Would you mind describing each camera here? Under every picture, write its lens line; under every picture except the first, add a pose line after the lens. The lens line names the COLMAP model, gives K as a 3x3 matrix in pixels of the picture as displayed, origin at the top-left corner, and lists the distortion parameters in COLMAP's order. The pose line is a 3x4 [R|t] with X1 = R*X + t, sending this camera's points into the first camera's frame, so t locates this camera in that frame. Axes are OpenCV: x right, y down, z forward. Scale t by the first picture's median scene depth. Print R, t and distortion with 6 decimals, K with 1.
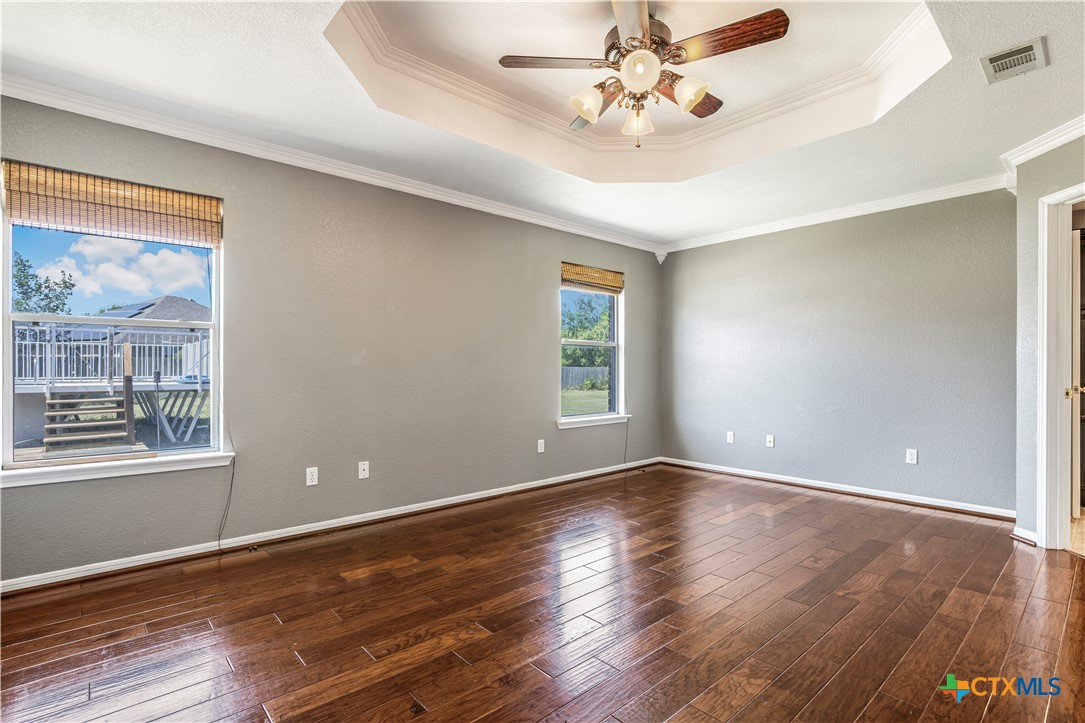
lens RADIAL K [[494.7, 0, 548.6], [0, 494.7, 364.3], [0, 0, 1]] dist [-0.013754, -0.000019]
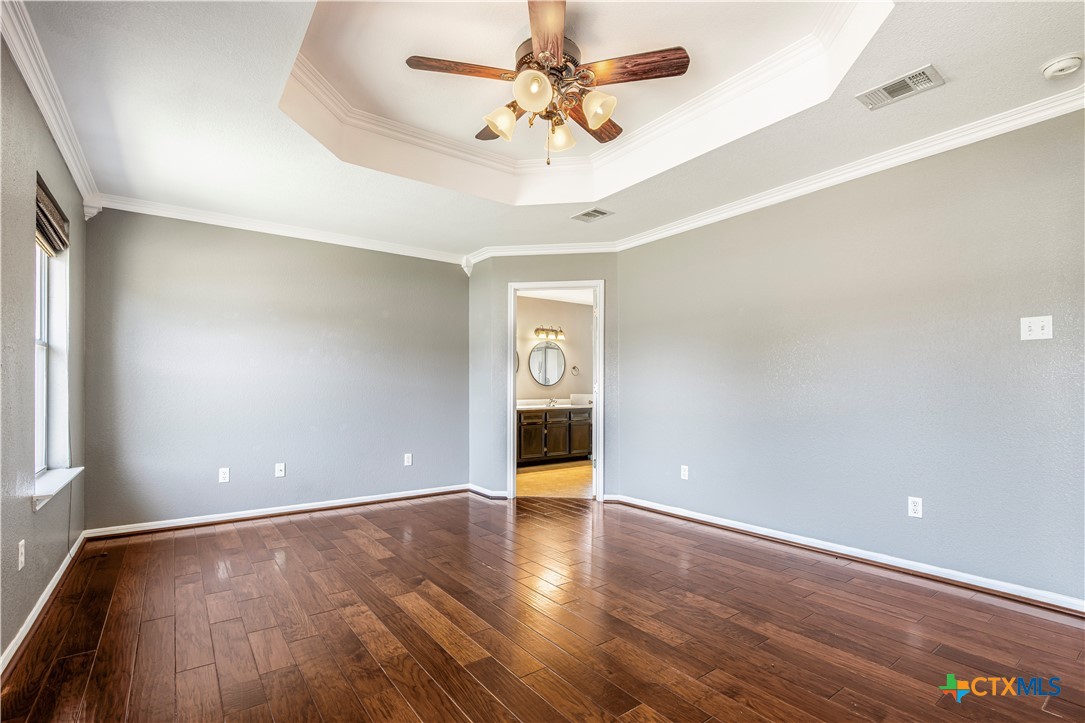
lens RADIAL K [[510.6, 0, 541.5], [0, 510.6, 373.5], [0, 0, 1]] dist [0.001321, 0.000276]
pose [[0.125681, 0.025929, 0.991732, -0.644994], [-0.006919, 0.999657, -0.025259, 0.004122], [-0.992047, -0.003688, 0.125817, 0.674357]]
